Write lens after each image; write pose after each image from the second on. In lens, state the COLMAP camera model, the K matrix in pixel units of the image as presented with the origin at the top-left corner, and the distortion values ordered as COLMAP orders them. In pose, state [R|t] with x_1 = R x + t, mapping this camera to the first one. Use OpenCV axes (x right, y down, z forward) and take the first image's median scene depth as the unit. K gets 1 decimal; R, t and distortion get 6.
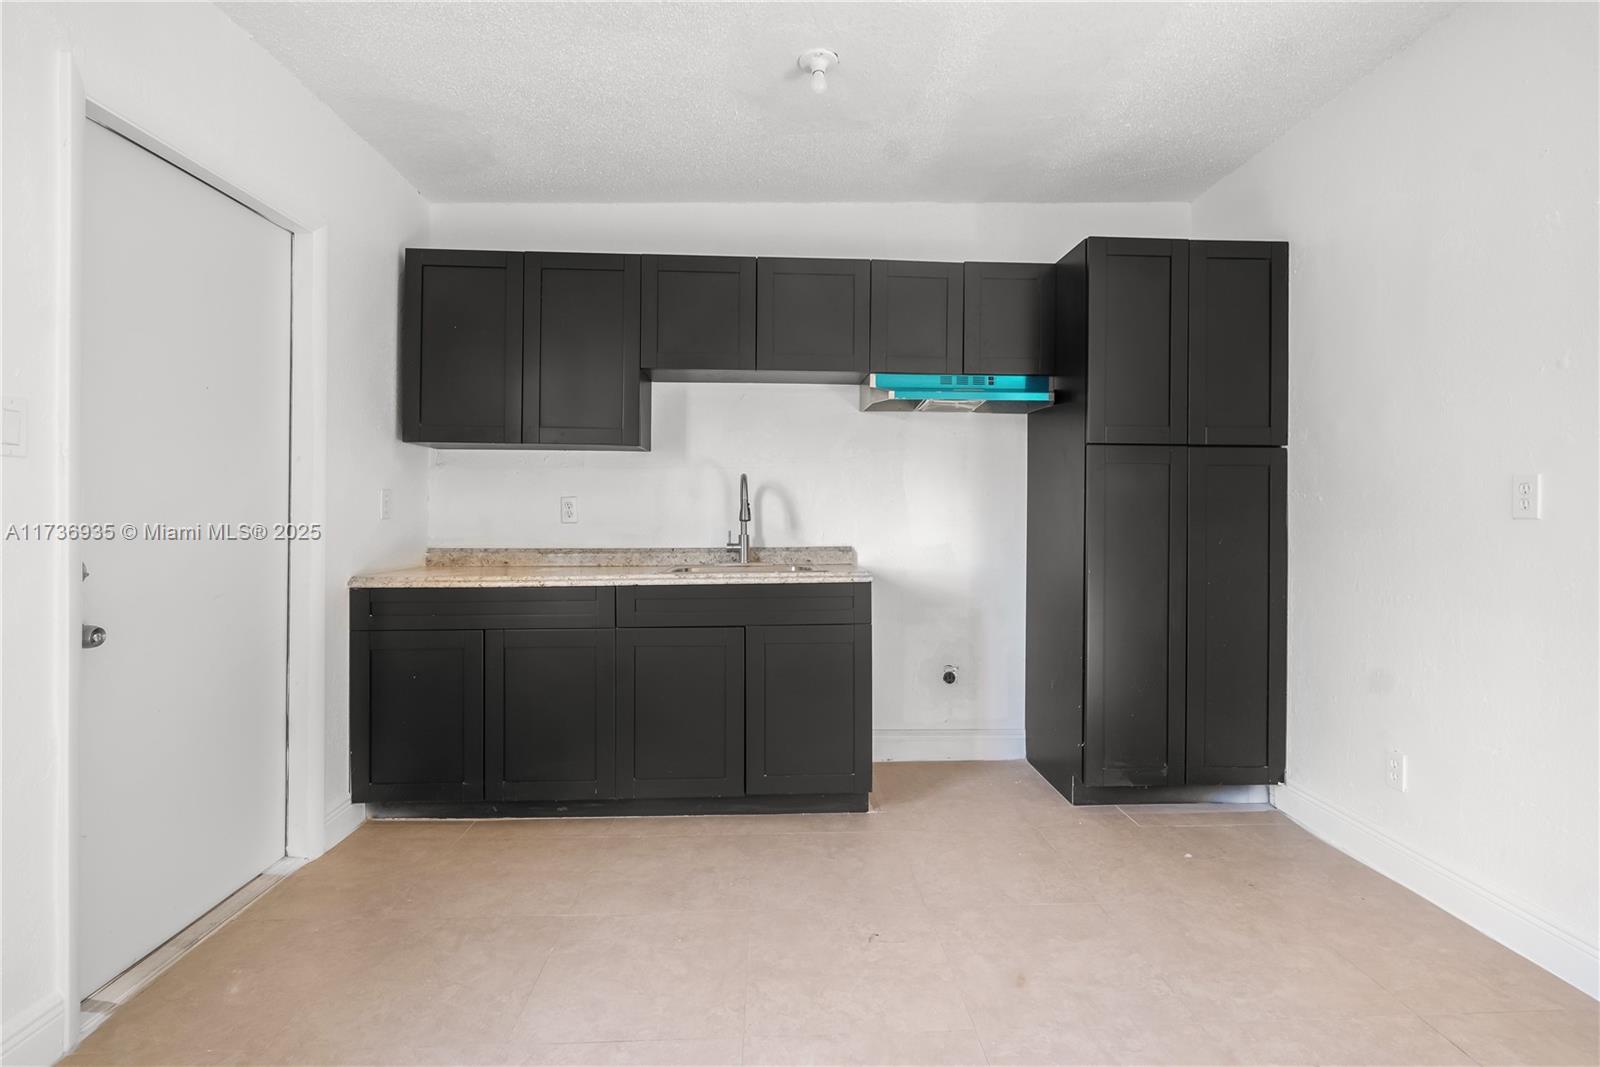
lens RADIAL K [[743.9, 0, 804.0], [0, 743.9, 509.8], [0, 0, 1]] dist [-0.006247, 0.001562]
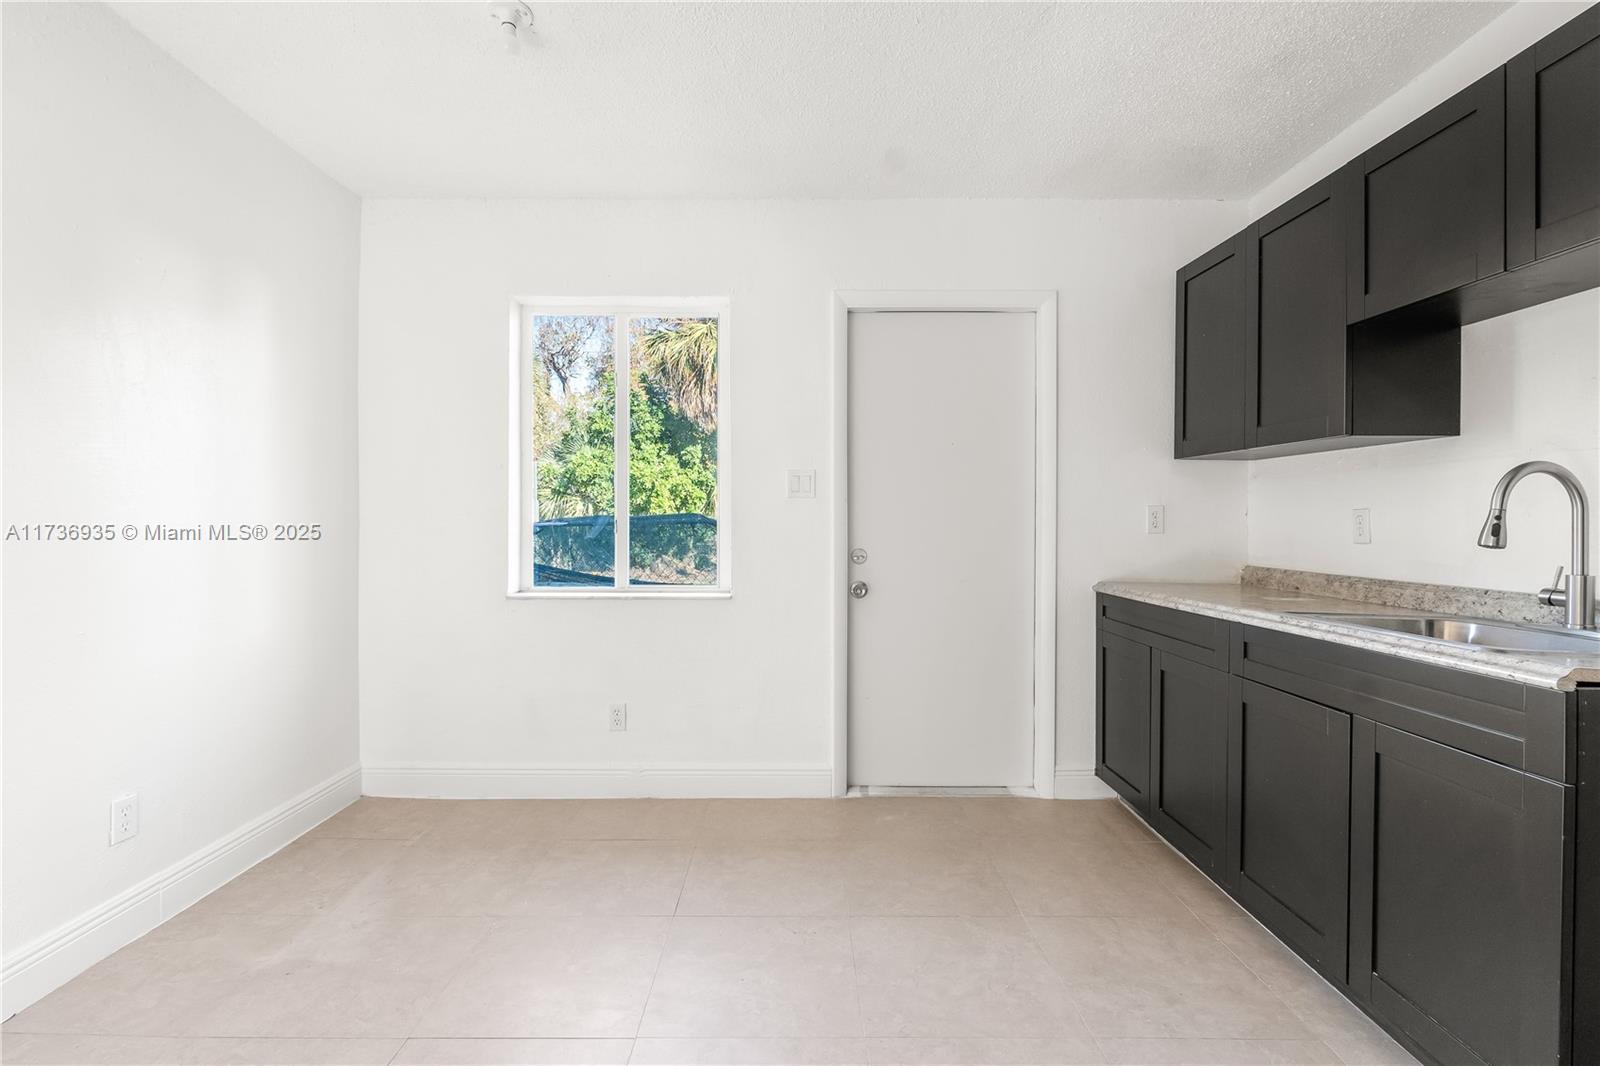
lens RADIAL K [[743.9, 0, 792.0], [0, 743.9, 524.5], [0, 0, 1]] dist [-0.006247, 0.001562]
pose [[-0.055839, 0.004102, -0.998431, 0.536518], [-0.003514, 0.999985, 0.004305, -0.002858], [0.998434, 0.003749, -0.055823, 0.538056]]
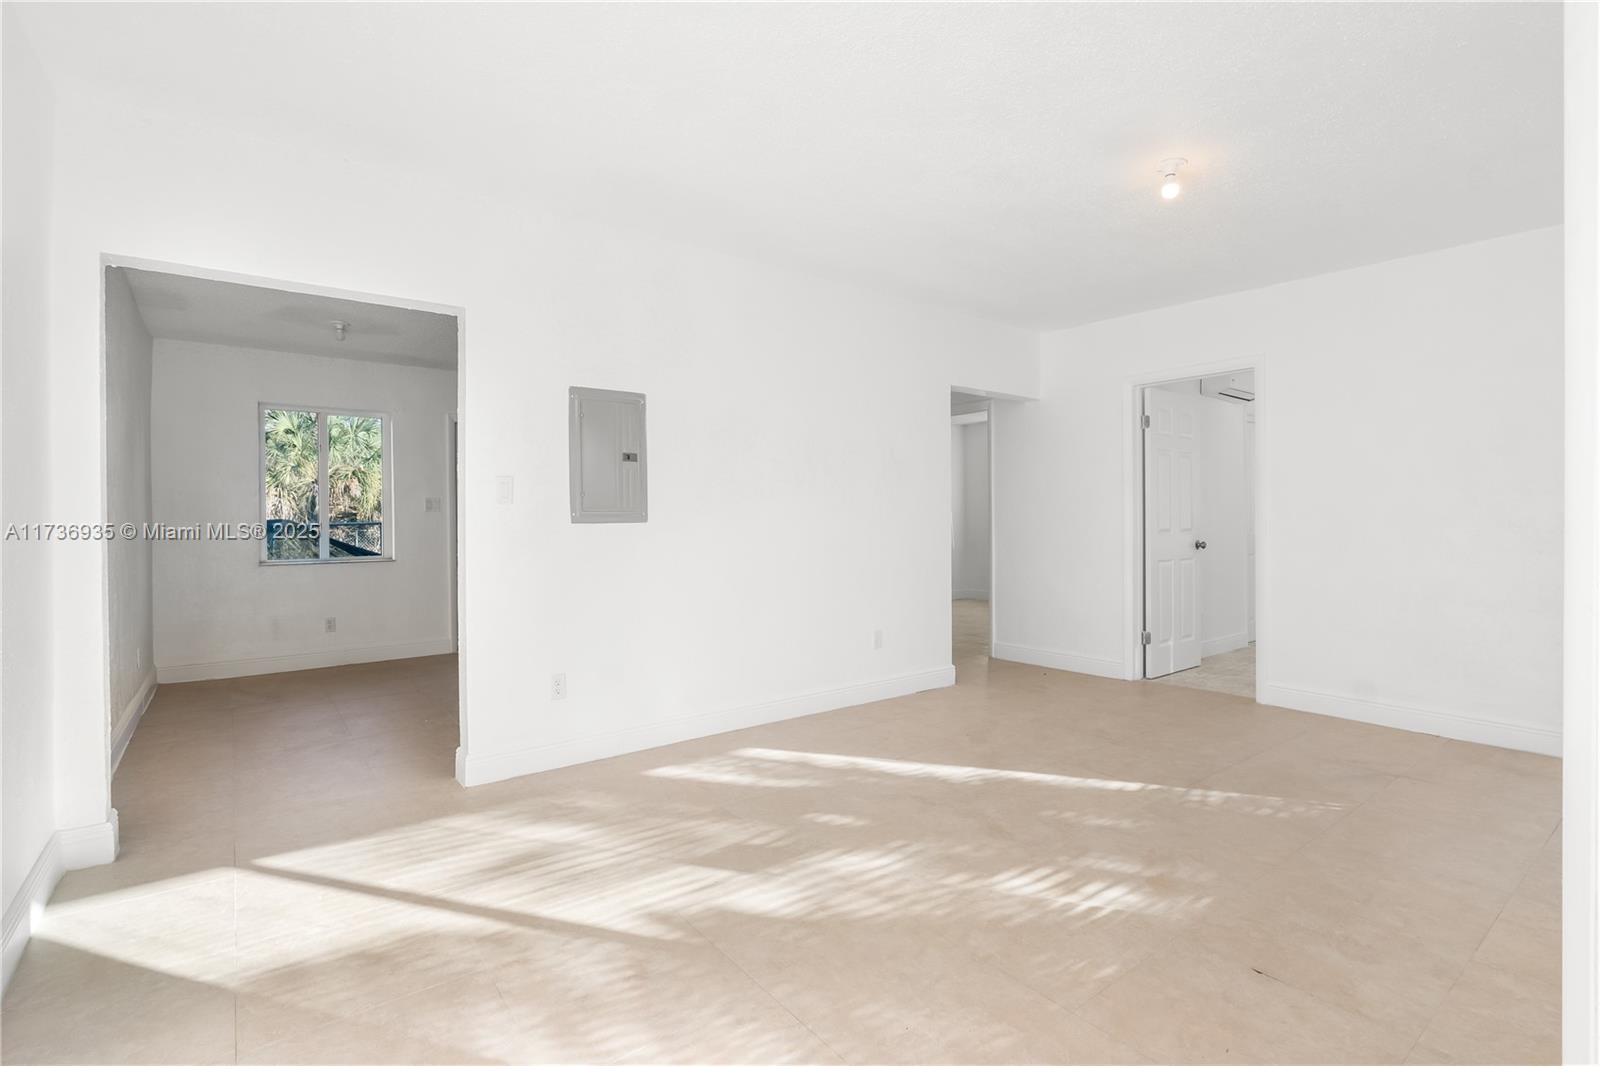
lens RADIAL K [[743.9, 0, 799.5], [0, 743.9, 530.2], [0, 0, 1]] dist [-0.006247, 0.001562]
pose [[0.570585, 0.001722, -0.821237, 1.940765], [0.007395, 0.999946, 0.007235, 0.012468], [0.821206, -0.010201, 0.570541, 0.120892]]
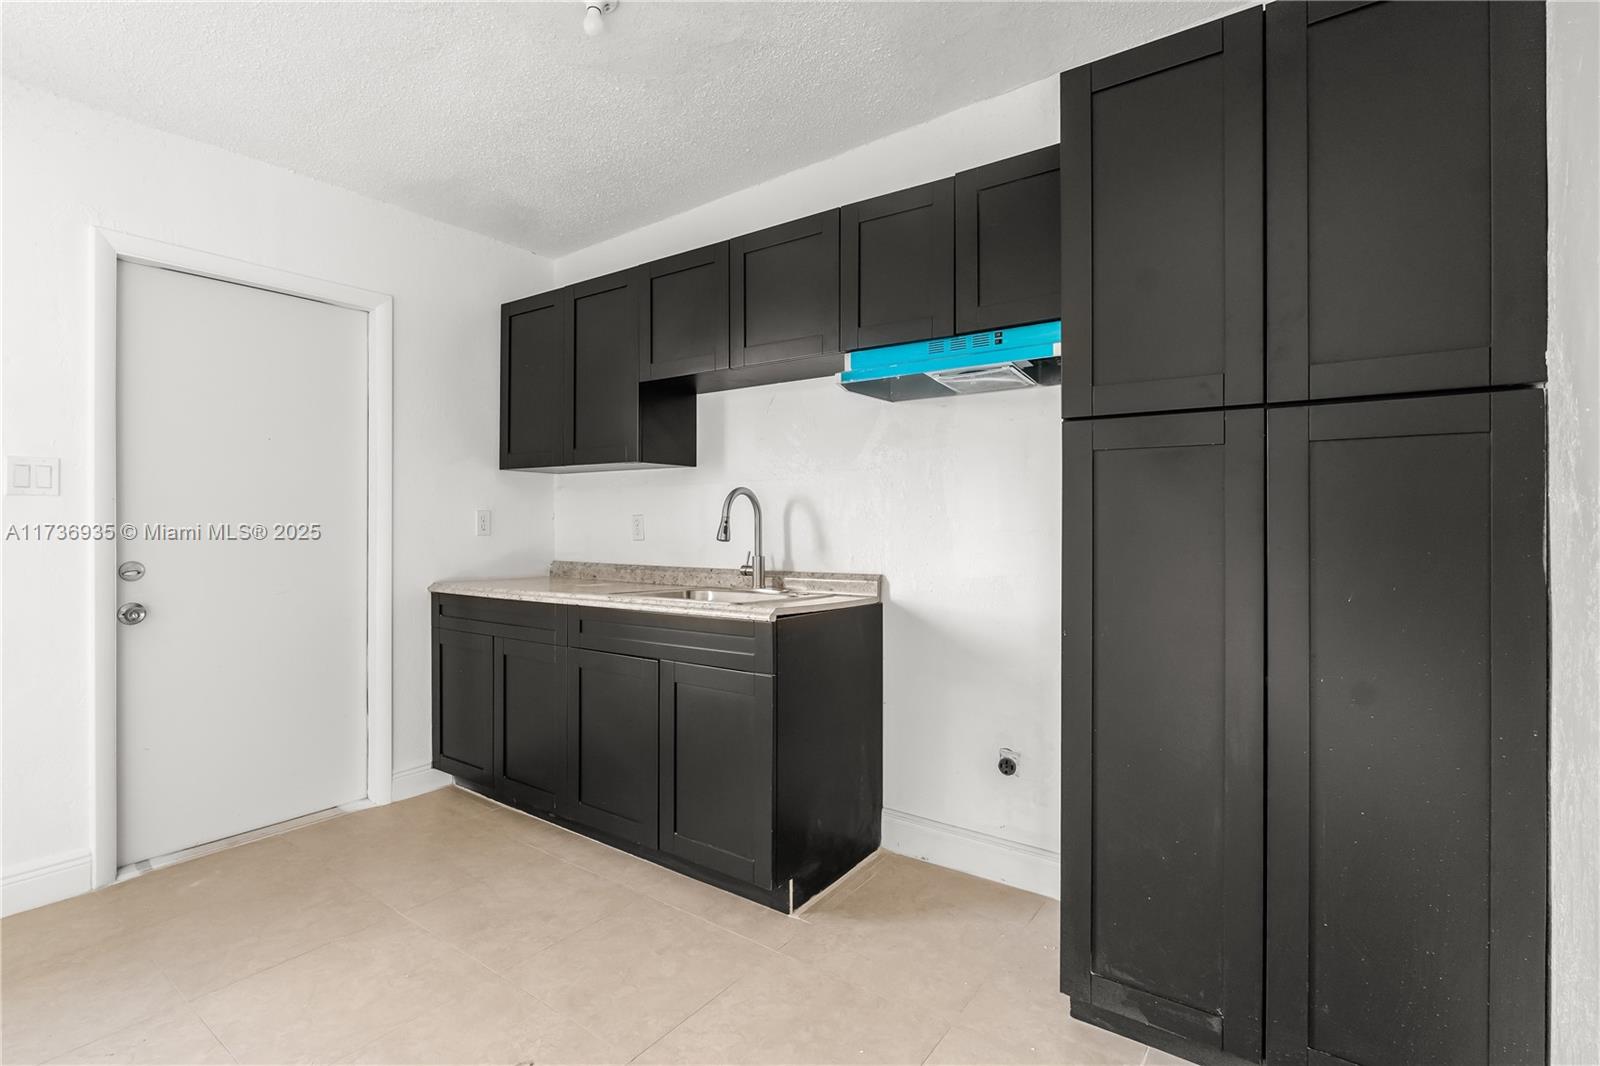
lens RADIAL K [[743.9, 0, 798.3], [0, 743.9, 520.5], [0, 0, 1]] dist [-0.006247, 0.001562]
pose [[0.777707, -0.003600, -0.628617, 0.579139], [0.001929, 0.999993, -0.003340, -0.006421], [0.628624, 0.001385, 0.777708, 0.391730]]
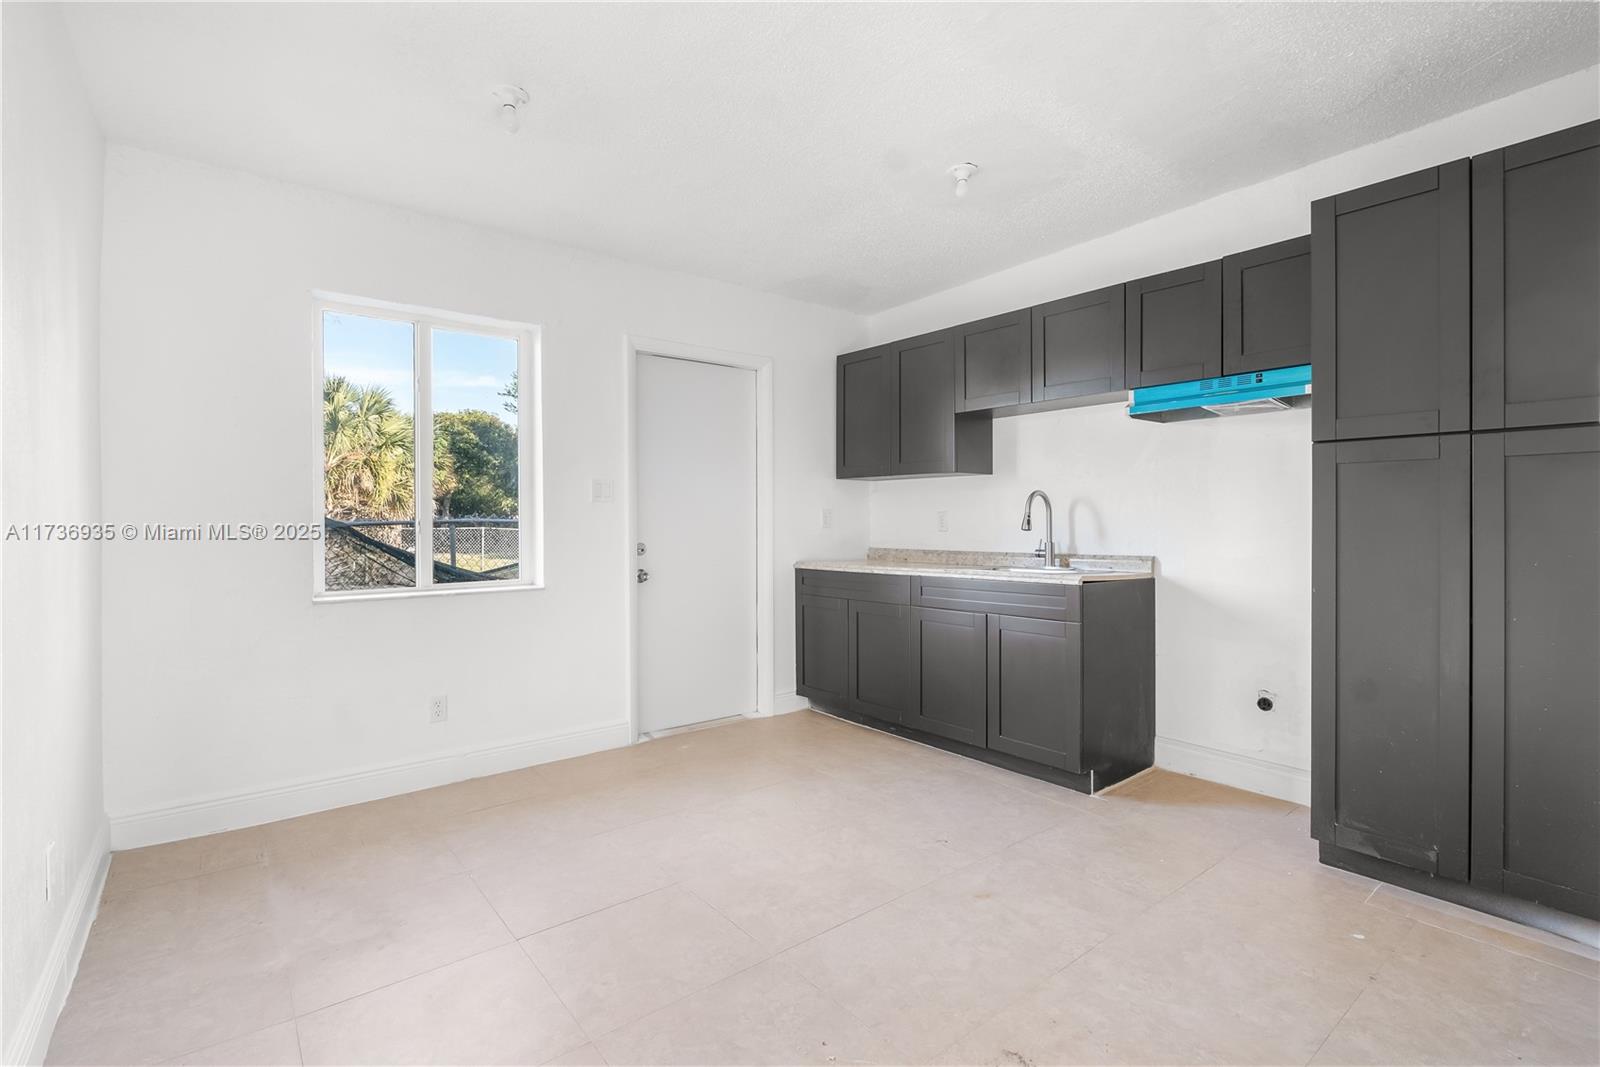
lens RADIAL K [[743.9, 0, 800.9], [0, 743.9, 523.6], [0, 0, 1]] dist [-0.006247, 0.001562]
pose [[0.584338, -0.001742, -0.811508, 0.718001], [0.004680, 0.999988, 0.001223, 0.001303], [0.811497, -0.004512, 0.584340, 0.011619]]
